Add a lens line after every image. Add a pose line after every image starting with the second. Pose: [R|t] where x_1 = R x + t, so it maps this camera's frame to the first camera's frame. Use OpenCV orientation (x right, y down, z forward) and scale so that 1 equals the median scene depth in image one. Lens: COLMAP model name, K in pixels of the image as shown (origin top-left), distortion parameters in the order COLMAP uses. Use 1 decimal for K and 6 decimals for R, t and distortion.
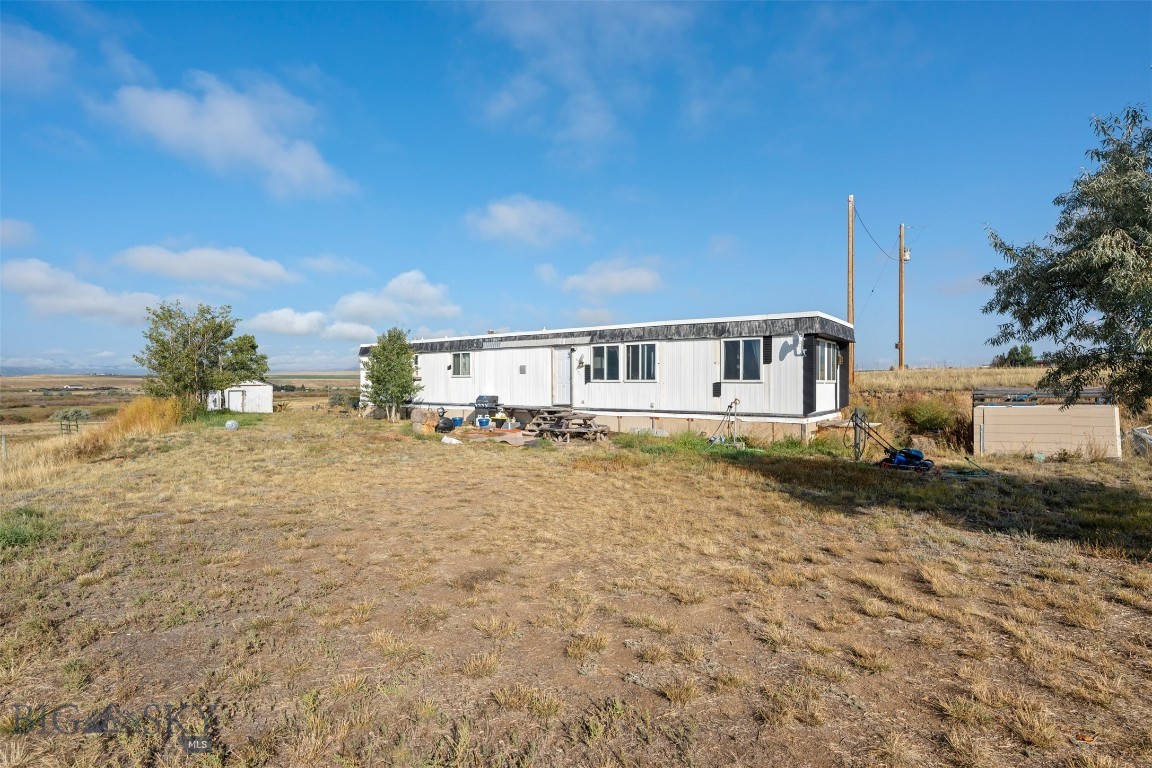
lens RADIAL K [[626.8, 0, 577.1], [0, 626.8, 381.6], [0, 0, 1]] dist [0.002627, 0.000292]
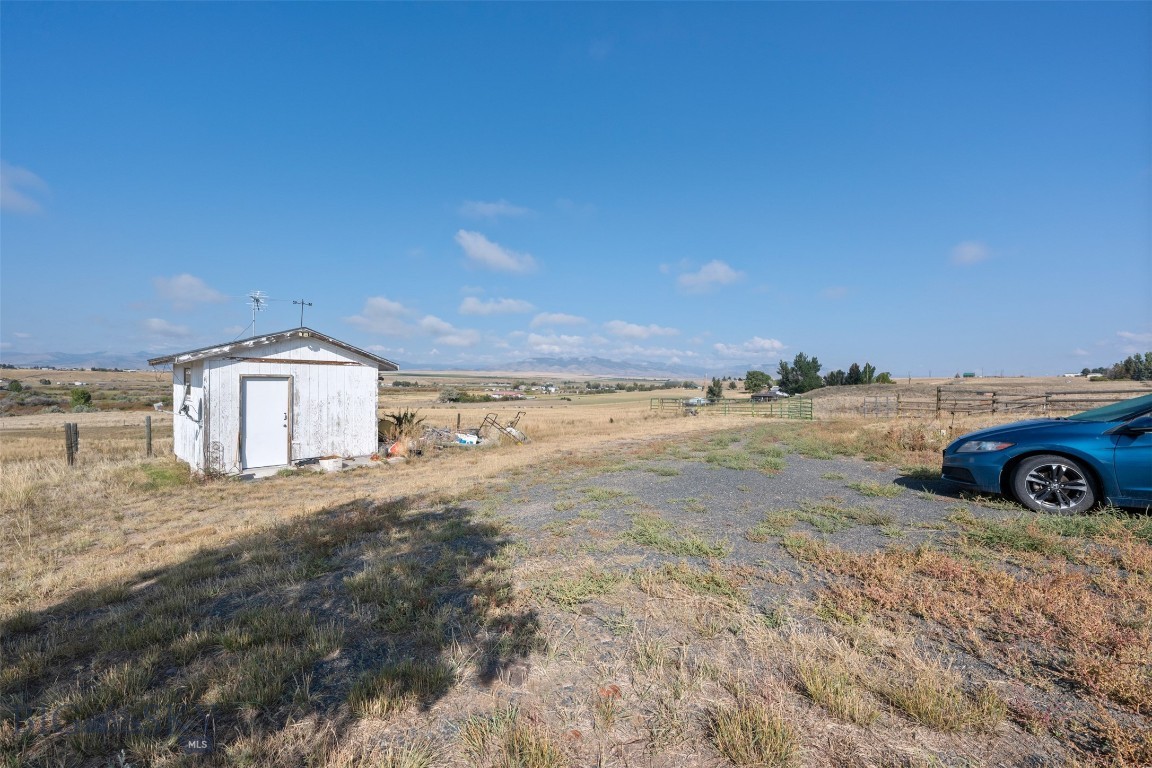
lens RADIAL K [[484.3, 0, 570.0], [0, 484.3, 385.6], [0, 0, 1]] dist [-0.005005, -0.000538]
pose [[0.994593, 0.020442, -0.101813, -0.052457], [-0.019940, 0.999783, 0.005947, 0.002068], [0.101913, -0.003885, 0.994786, 0.111108]]
